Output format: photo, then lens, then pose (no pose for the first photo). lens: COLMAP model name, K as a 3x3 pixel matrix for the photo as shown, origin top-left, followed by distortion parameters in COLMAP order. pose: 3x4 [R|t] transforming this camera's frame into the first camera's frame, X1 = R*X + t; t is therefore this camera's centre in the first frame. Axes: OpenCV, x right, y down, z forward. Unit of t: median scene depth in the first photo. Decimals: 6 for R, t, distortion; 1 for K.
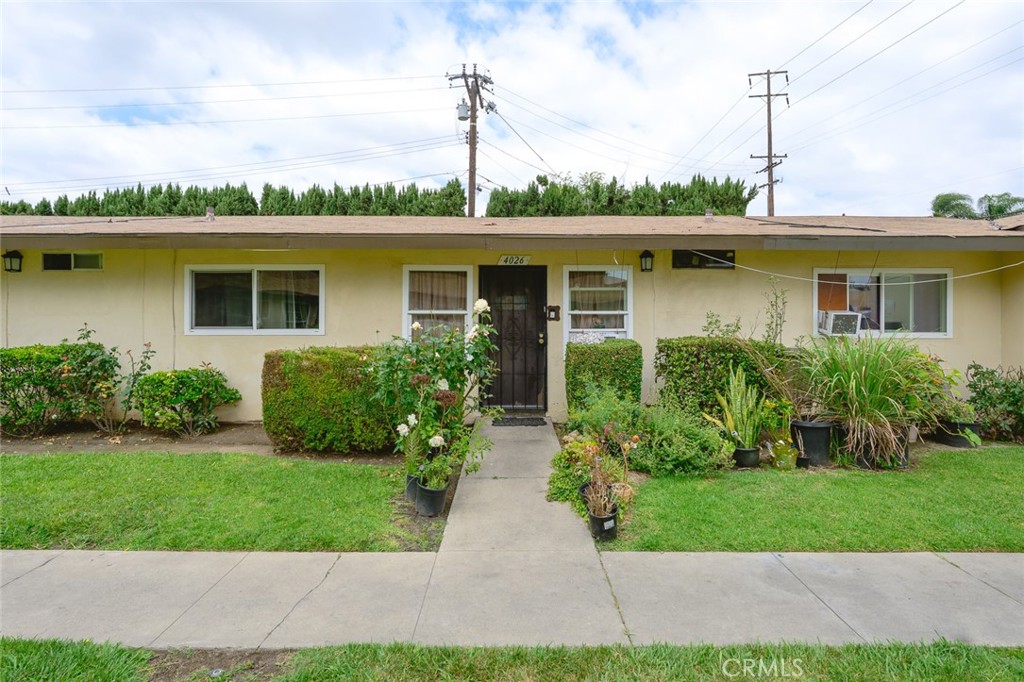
lens RADIAL K [[475.2, 0, 515.9], [0, 475.2, 309.7], [0, 0, 1]] dist [-0.001614, 0.000161]
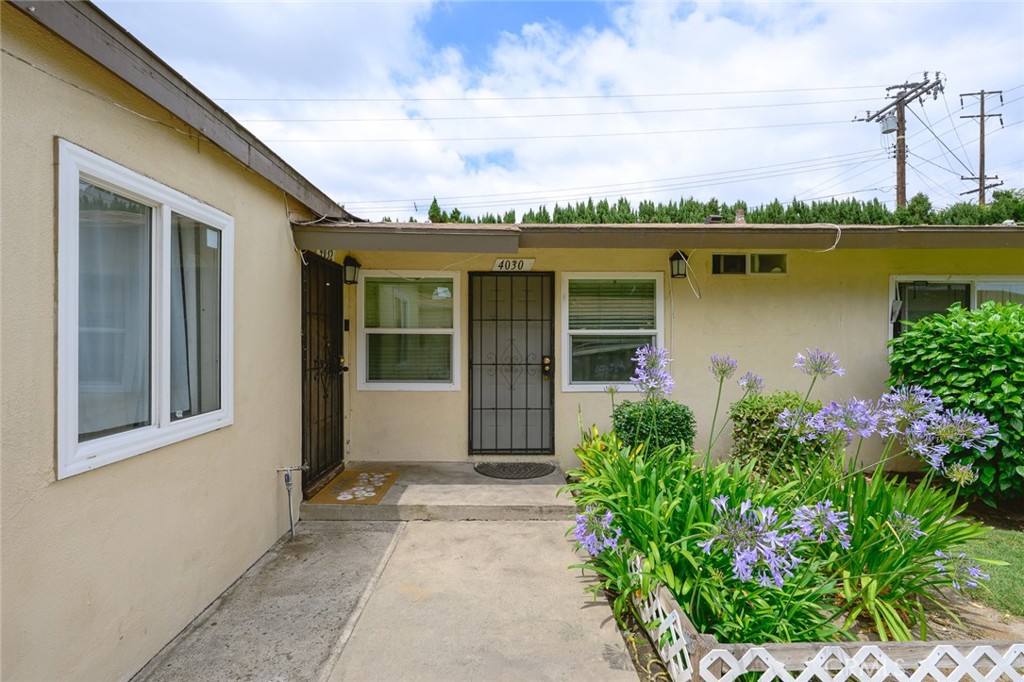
lens RADIAL K [[462.4, 0, 512.0], [0, 462.4, 341.0], [0, 0, 1]] dist [-0.000283, 0.000276]
pose [[0.999914, -0.000745, 0.013077, -0.964533], [0.000516, 0.999846, 0.017555, 0.001424], [-0.013088, -0.017547, 0.999760, 0.083812]]
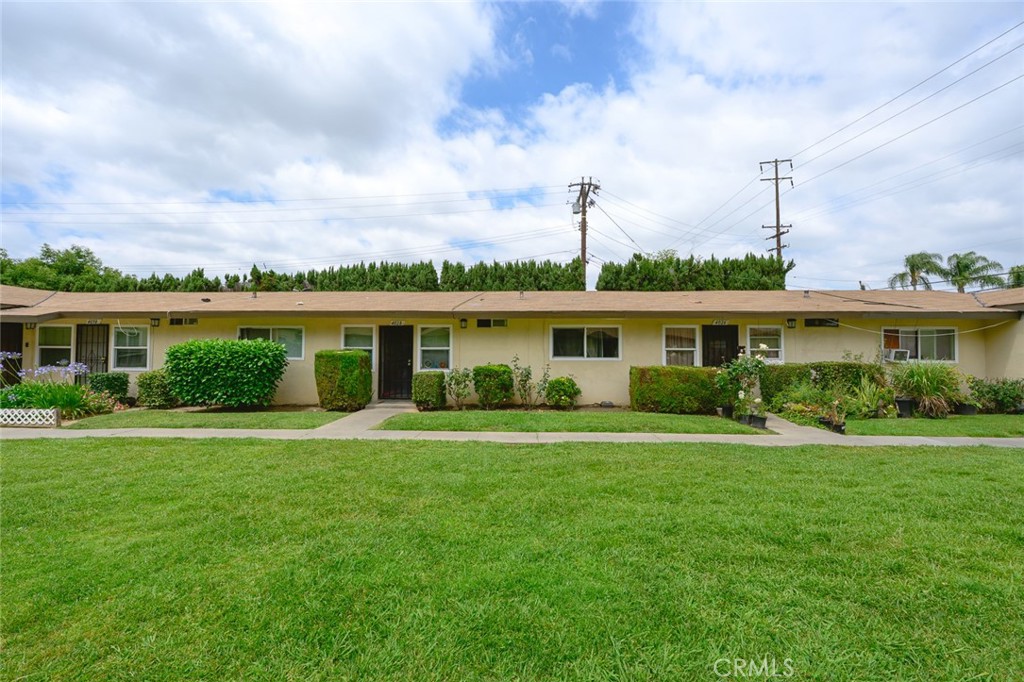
lens RADIAL K [[412.7, 0, 509.4], [0, 412.7, 338.9], [0, 0, 1]] dist [-0.000669, 0.000045]
pose [[0.999228, 0.001302, -0.039272, -0.288344], [-0.002054, 0.999816, -0.019096, -0.001311], [0.039240, 0.019162, 0.999046, -0.256362]]
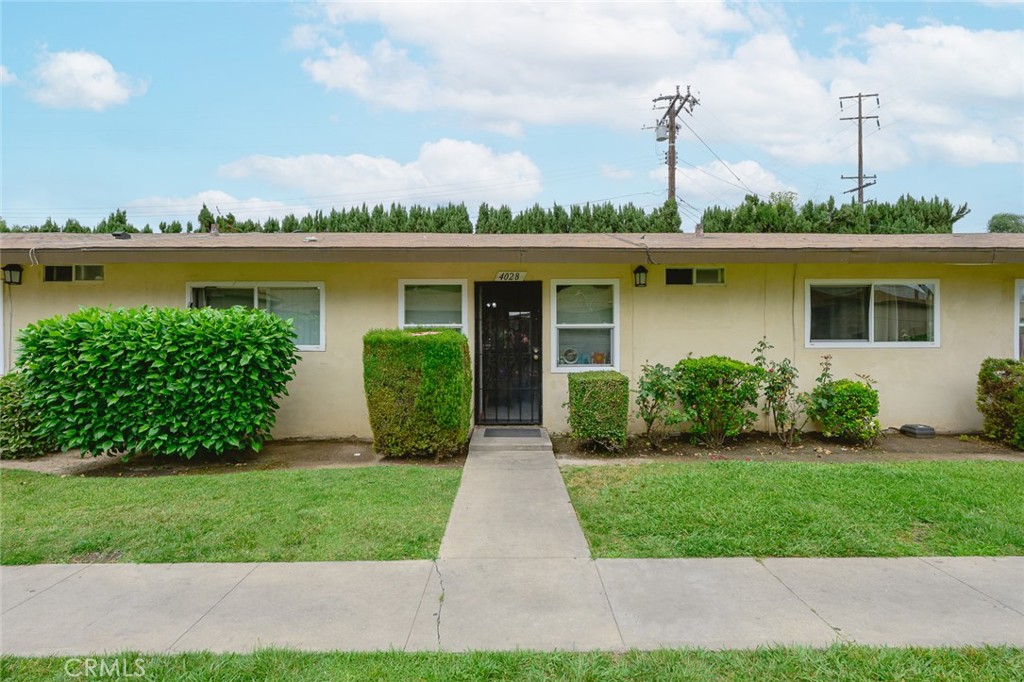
lens RADIAL K [[459.3, 0, 515.0], [0, 459.3, 333.3], [0, 0, 1]] dist [-0.000502, -0.000108]
pose [[0.999928, -0.003376, 0.011518, -0.483602], [0.003211, 0.999892, 0.014326, 0.002021], [-0.011565, -0.014288, 0.999831, 0.005628]]
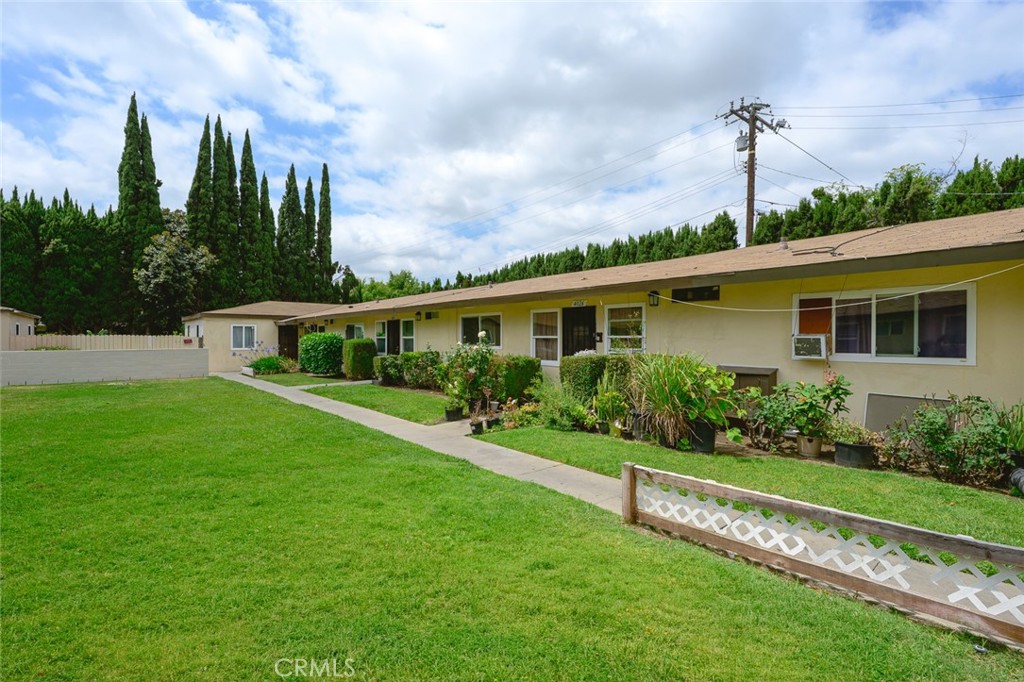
lens RADIAL K [[462.4, 0, 512.0], [0, 462.4, 341.0], [0, 0, 1]] dist [-0.000283, 0.000276]
pose [[0.651957, 0.002989, -0.758250, 0.362815], [0.010765, 0.999855, 0.013197, -0.001286], [0.758179, -0.016766, 0.651831, -0.056168]]
